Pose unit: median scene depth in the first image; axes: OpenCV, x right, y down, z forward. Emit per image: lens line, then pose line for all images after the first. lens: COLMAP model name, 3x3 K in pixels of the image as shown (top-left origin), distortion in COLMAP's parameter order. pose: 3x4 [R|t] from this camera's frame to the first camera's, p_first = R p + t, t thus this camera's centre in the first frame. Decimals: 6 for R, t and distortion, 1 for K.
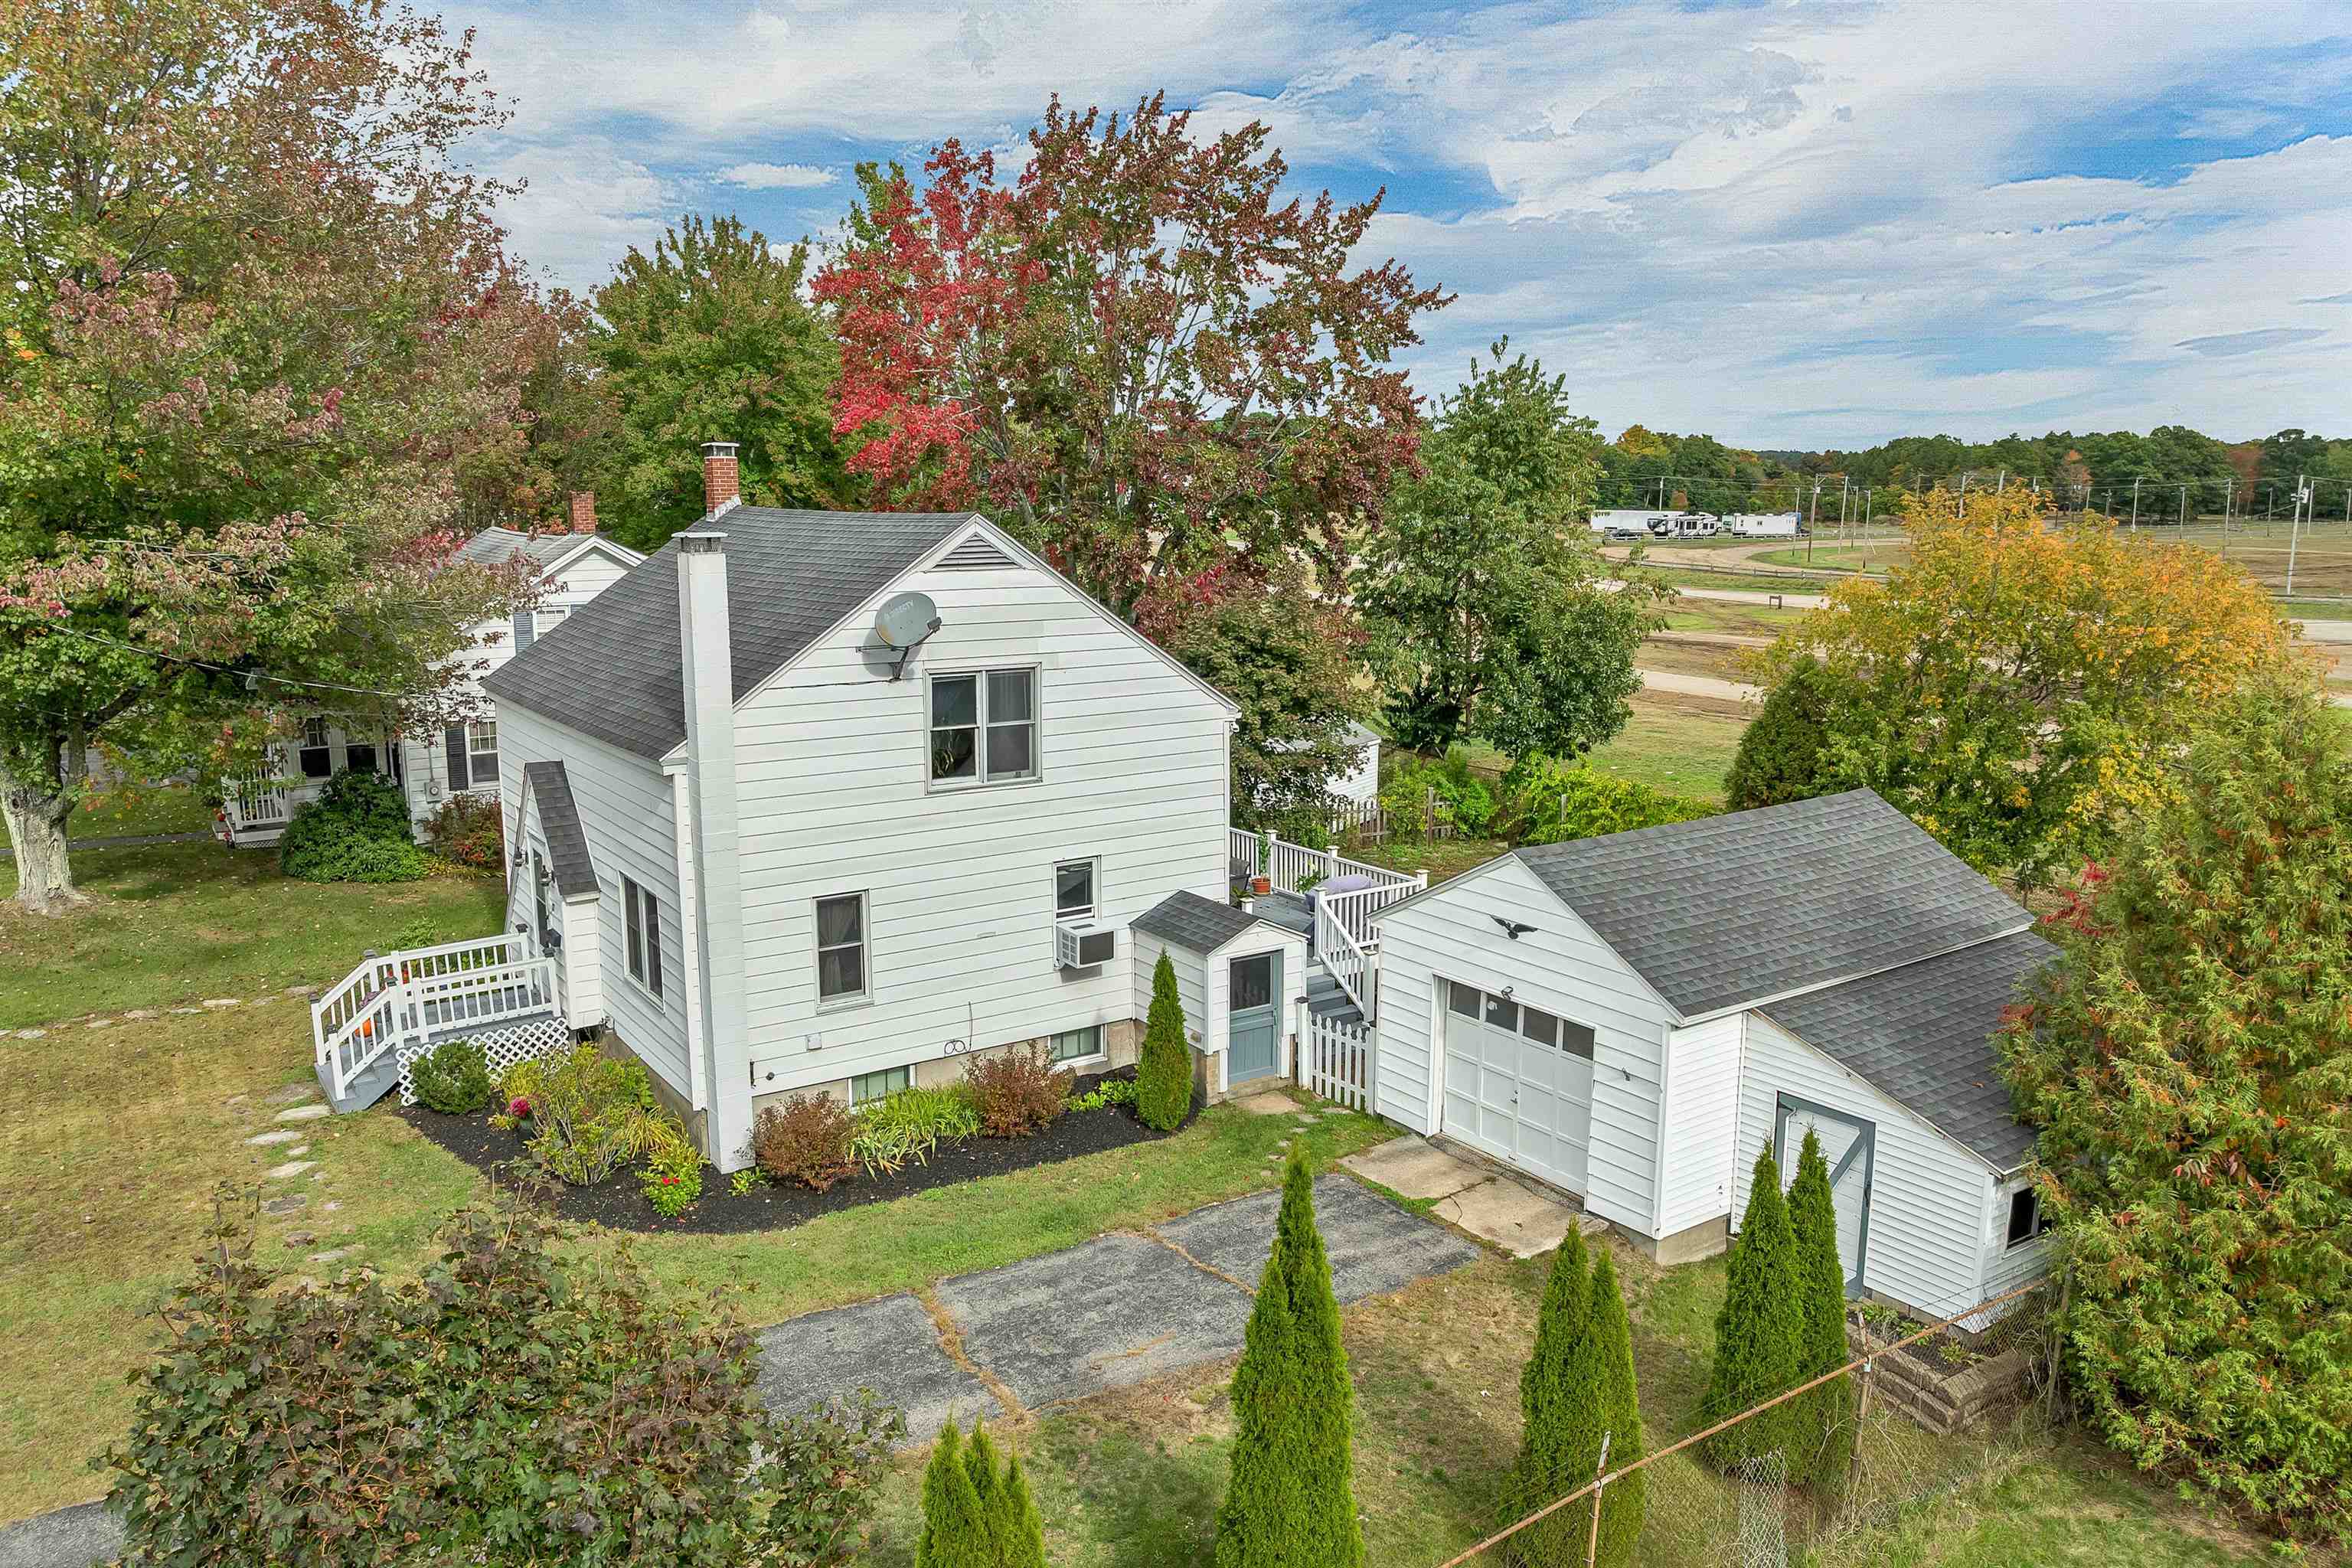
lens RADIAL K [[1695.8, 0, 1187.1], [0, 1695.8, 801.0], [0, 0, 1]] dist [-0.041524, 0.008080]
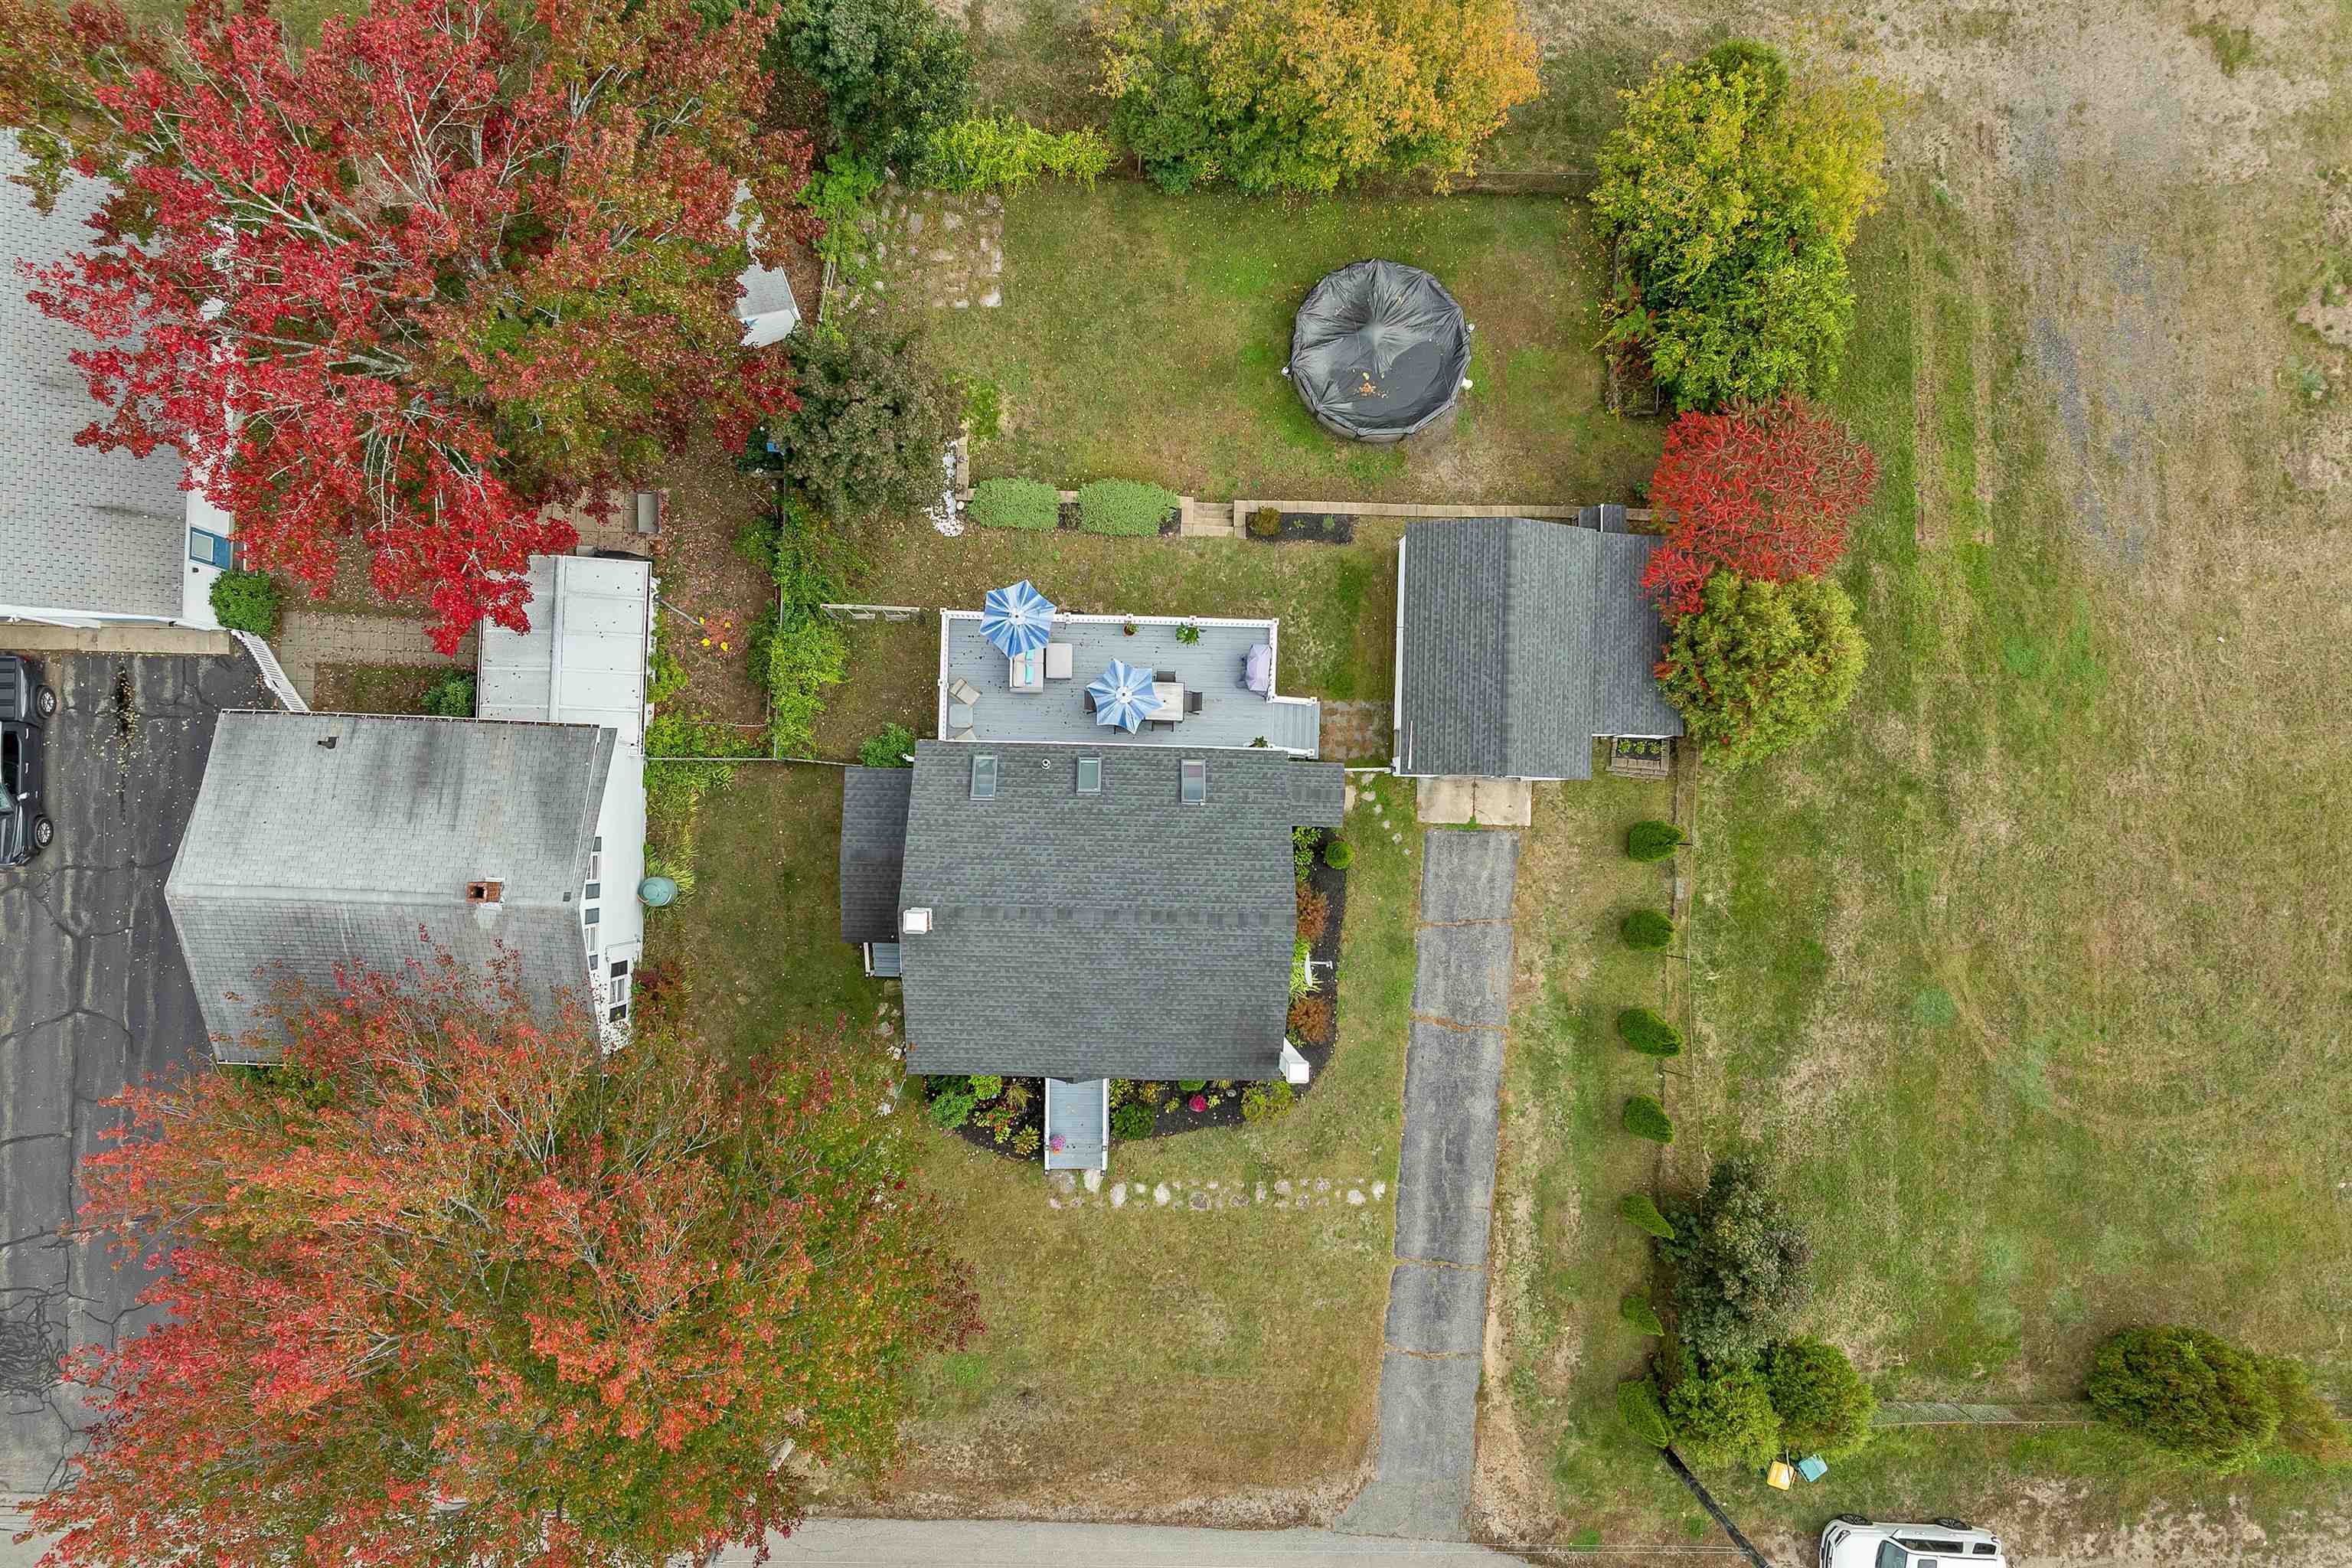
lens RADIAL K [[1691.5, 0, 1187.3], [0, 1691.5, 803.5], [0, 0, 1]] dist [-0.014570, -0.056765]
pose [[0.584987, -0.810009, 0.040936, -0.164158], [0.111842, 0.130557, 0.985112, -2.007641], [-0.803294, -0.571700, 0.166968, 0.837403]]
